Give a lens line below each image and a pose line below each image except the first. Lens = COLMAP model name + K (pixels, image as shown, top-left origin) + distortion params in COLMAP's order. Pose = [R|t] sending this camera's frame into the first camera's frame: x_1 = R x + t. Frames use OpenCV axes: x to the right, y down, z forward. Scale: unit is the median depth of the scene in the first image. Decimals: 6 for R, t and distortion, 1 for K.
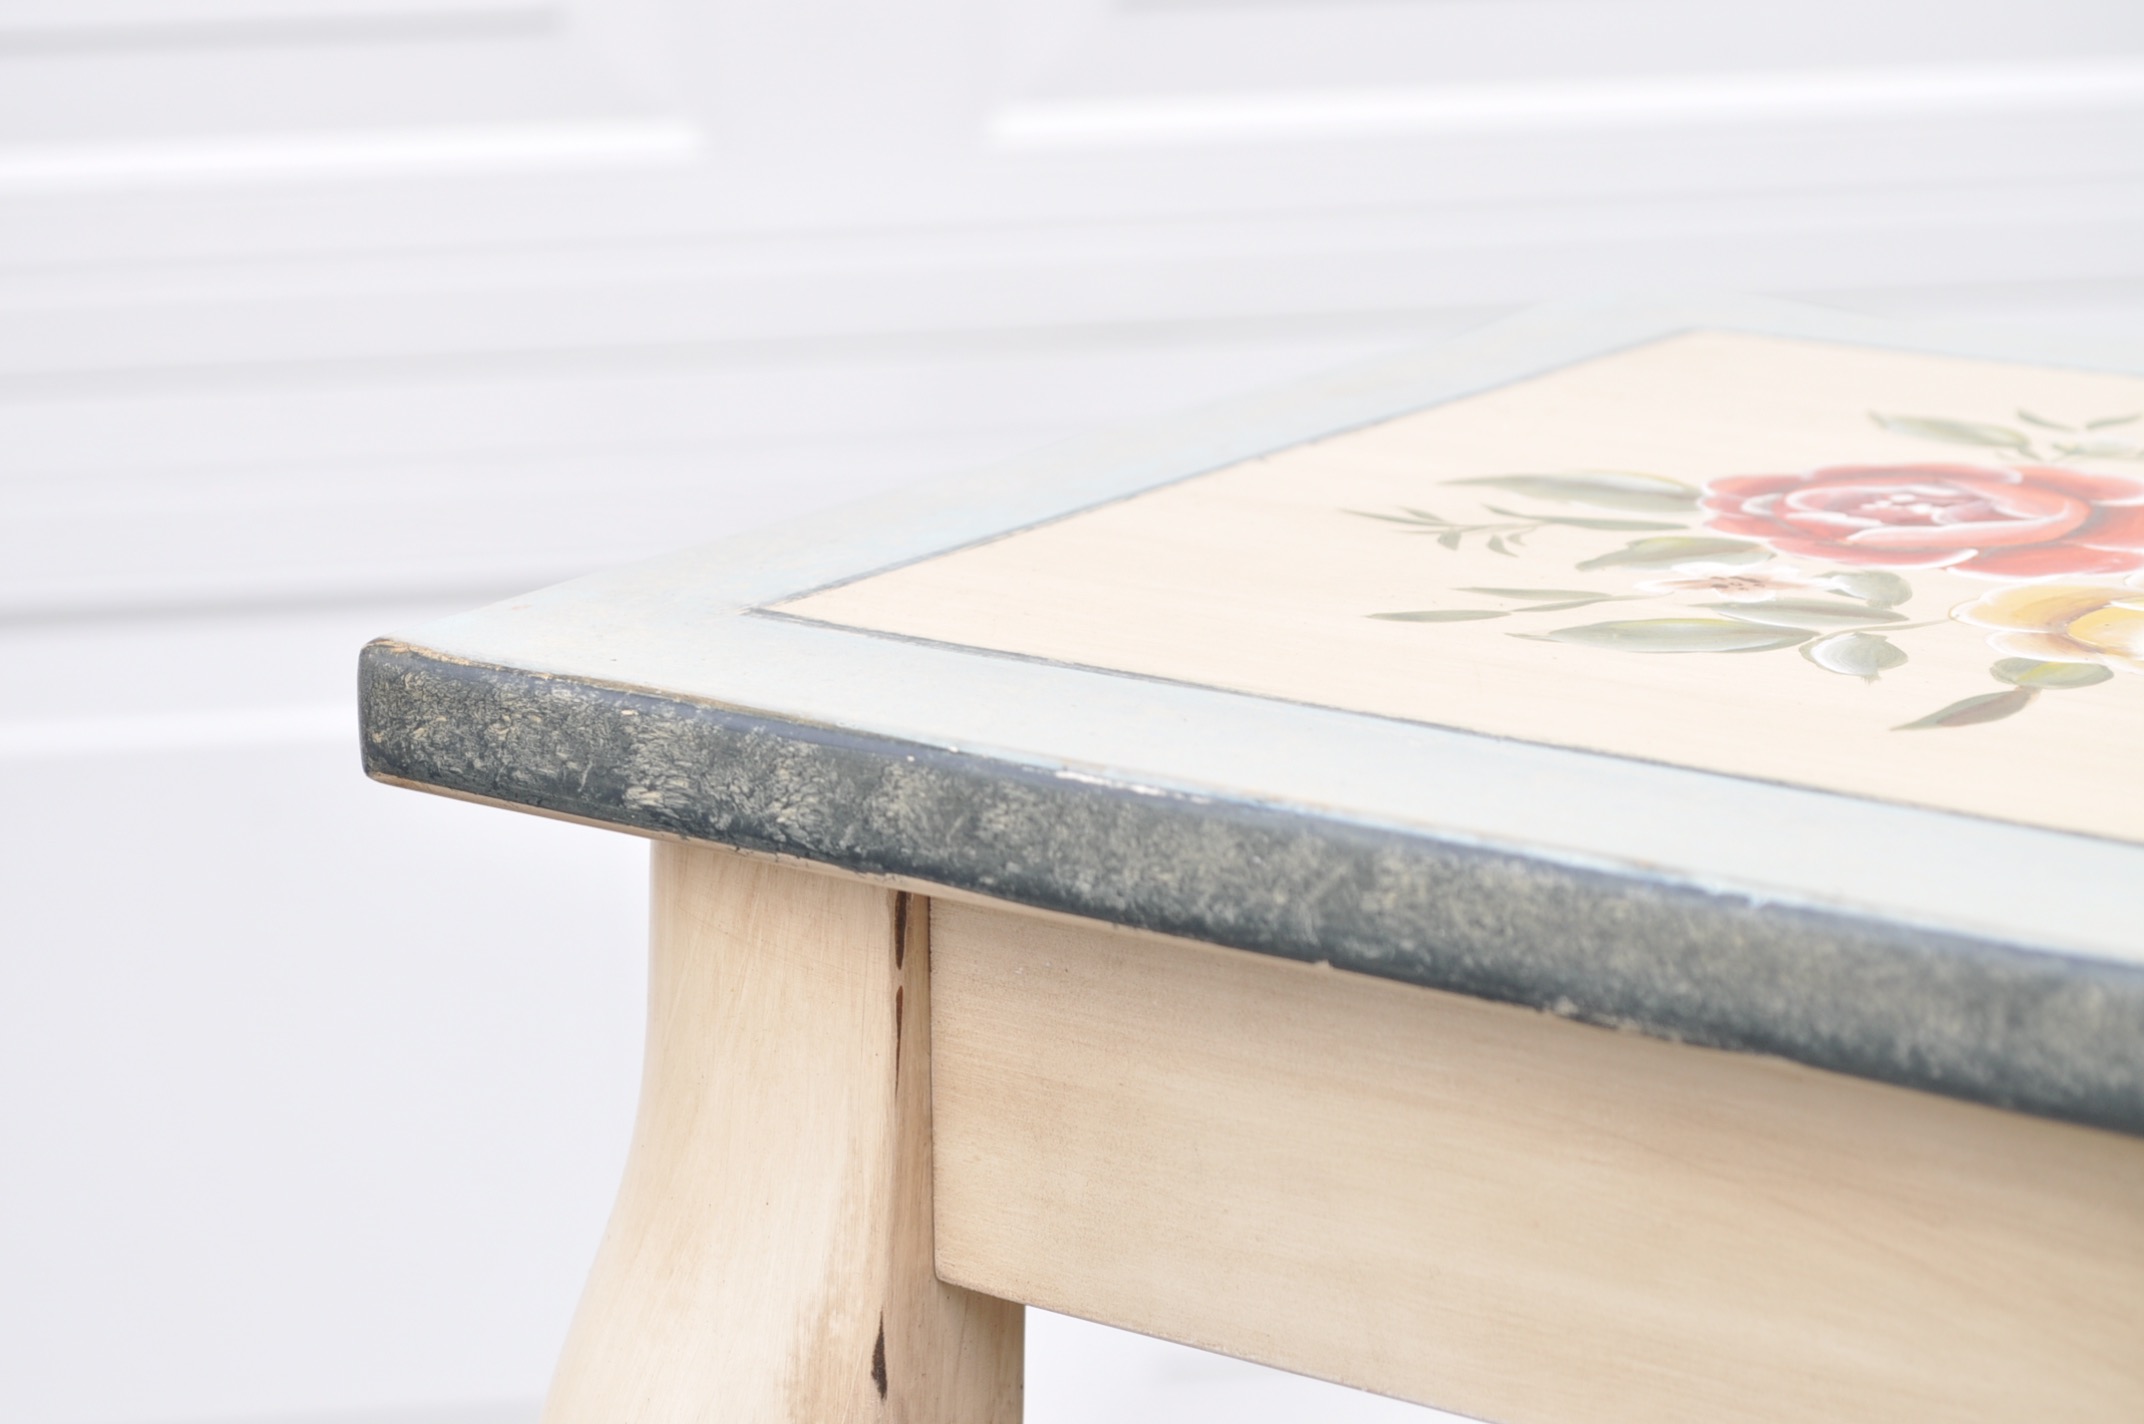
lens RADIAL K [[4799.2, 0, 1072.0], [0, 4799.2, 712.0], [0, 0, 1]] dist [-0.019731, 0.138772]
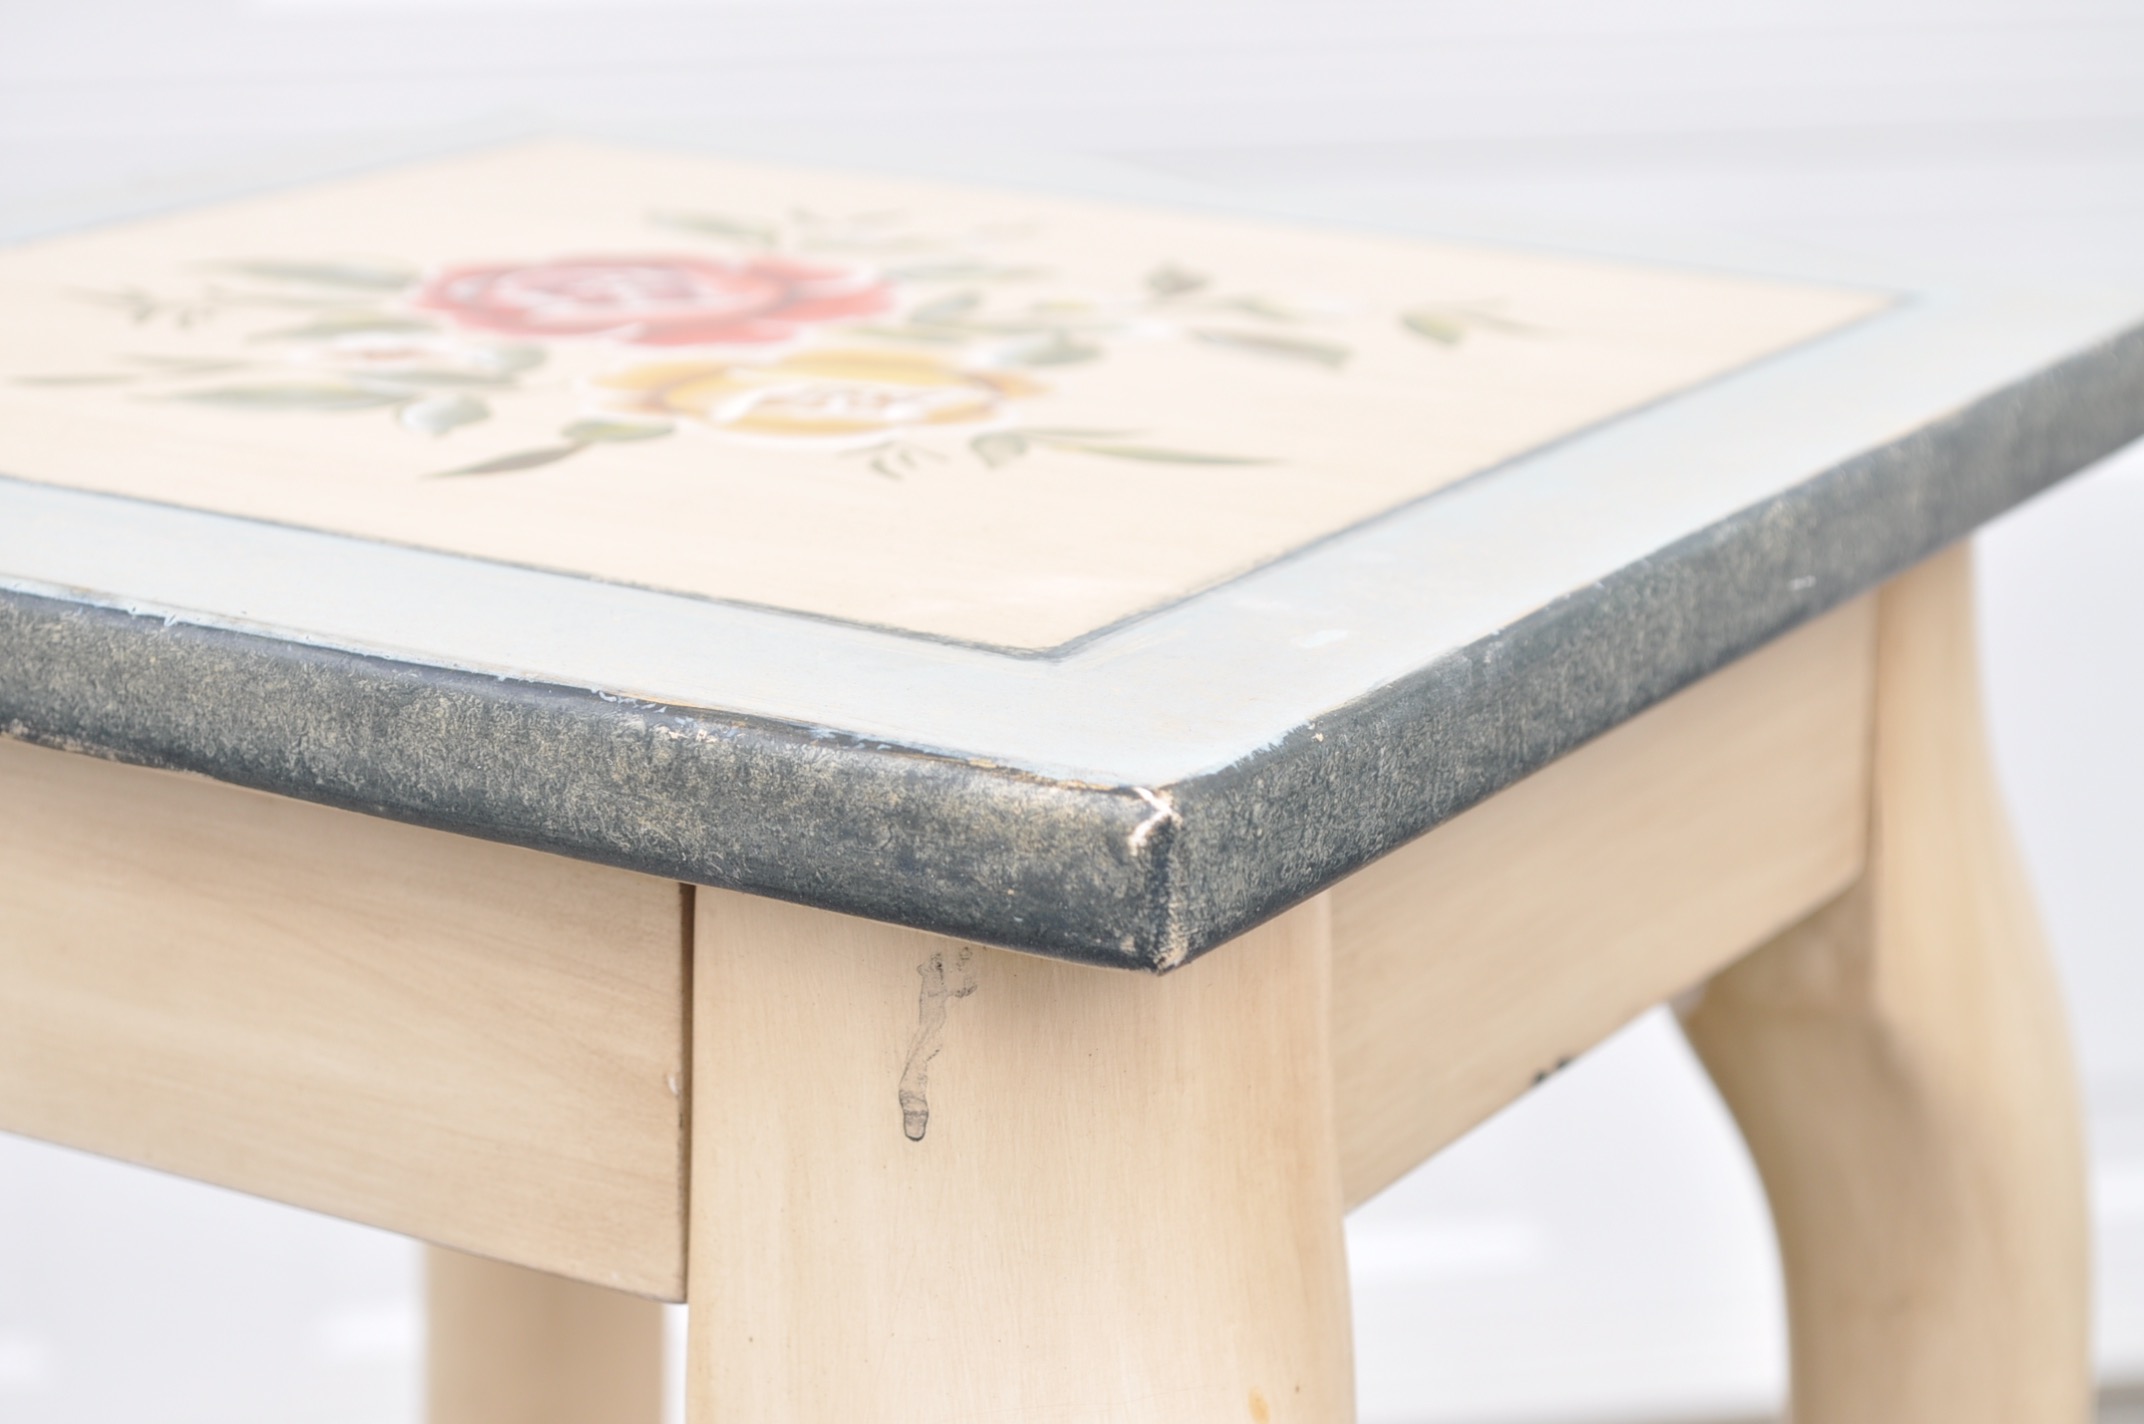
lens RADIAL K [[4799.2, 0, 1072.0], [0, 4799.2, 712.0], [0, 0, 1]] dist [-0.019731, 0.138772]
pose [[0.996559, -0.000113, 0.082881, 0.236304], [-0.001439, 0.999825, 0.018671, 0.036667], [-0.082869, -0.018726, 0.996385, -0.060015]]
